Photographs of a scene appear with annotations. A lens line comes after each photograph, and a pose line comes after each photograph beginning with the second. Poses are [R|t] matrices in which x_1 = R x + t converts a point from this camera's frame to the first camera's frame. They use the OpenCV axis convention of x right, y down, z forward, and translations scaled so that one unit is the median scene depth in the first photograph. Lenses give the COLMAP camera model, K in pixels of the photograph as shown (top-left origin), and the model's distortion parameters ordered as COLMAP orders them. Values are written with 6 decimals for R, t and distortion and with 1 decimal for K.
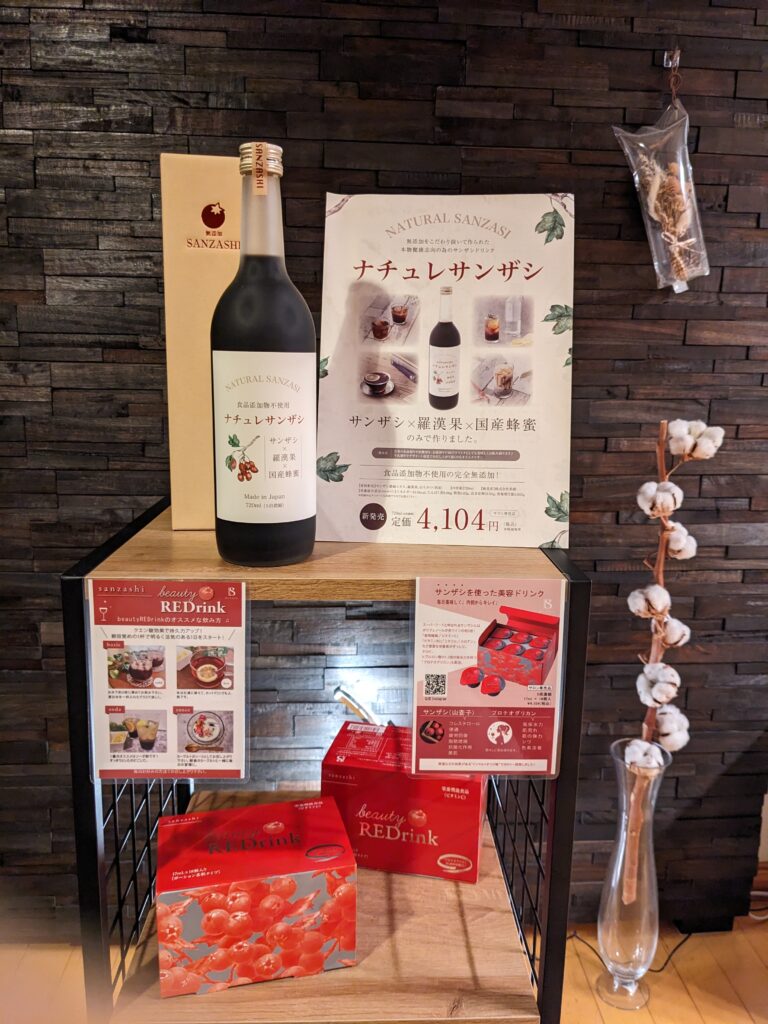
lens RADIAL K [[801.9, 0, 375.3], [0, 801.9, 507.1], [0, 0, 1]] dist [0.069351, 0.000017]
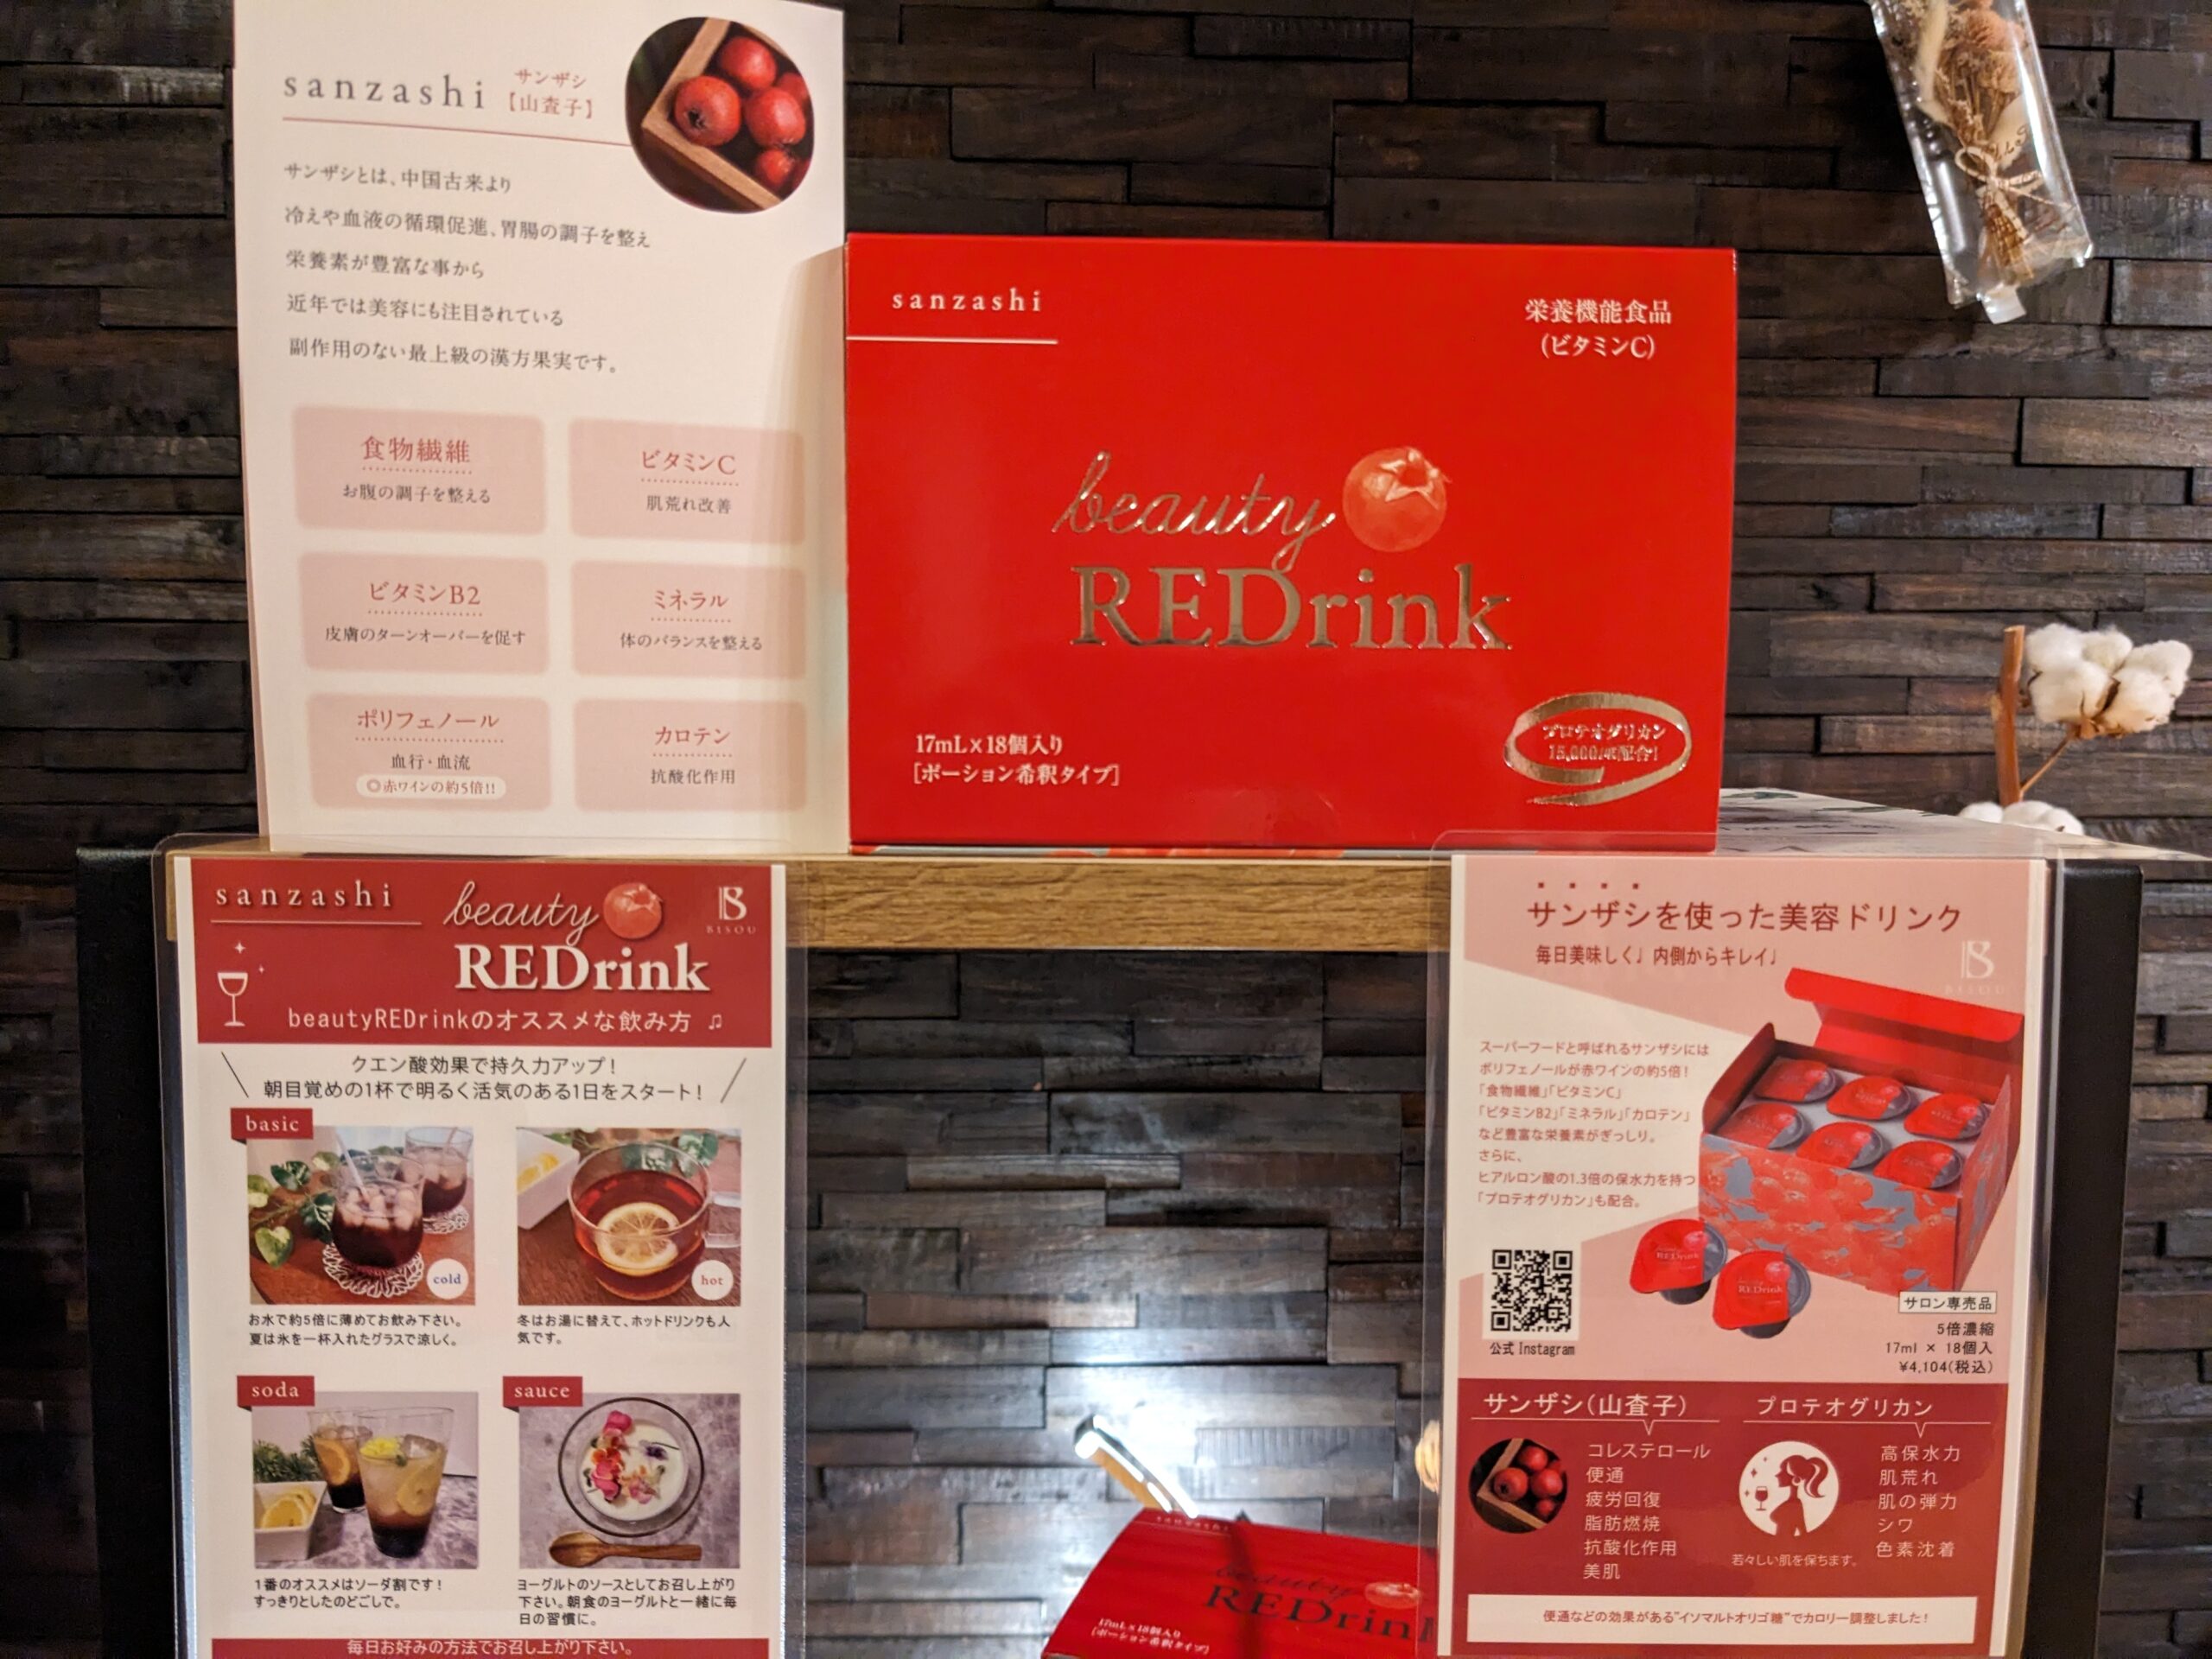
lens RADIAL K [[1800.4, 0, 1115.0], [0, 1800.4, 852.1], [0, 0, 1]] dist [0.045465, -0.025125]
pose [[0.999897, -0.006608, -0.012710, -0.048041], [0.005151, 0.993758, -0.111441, 0.143270], [0.013367, 0.111364, 0.993690, 0.407166]]
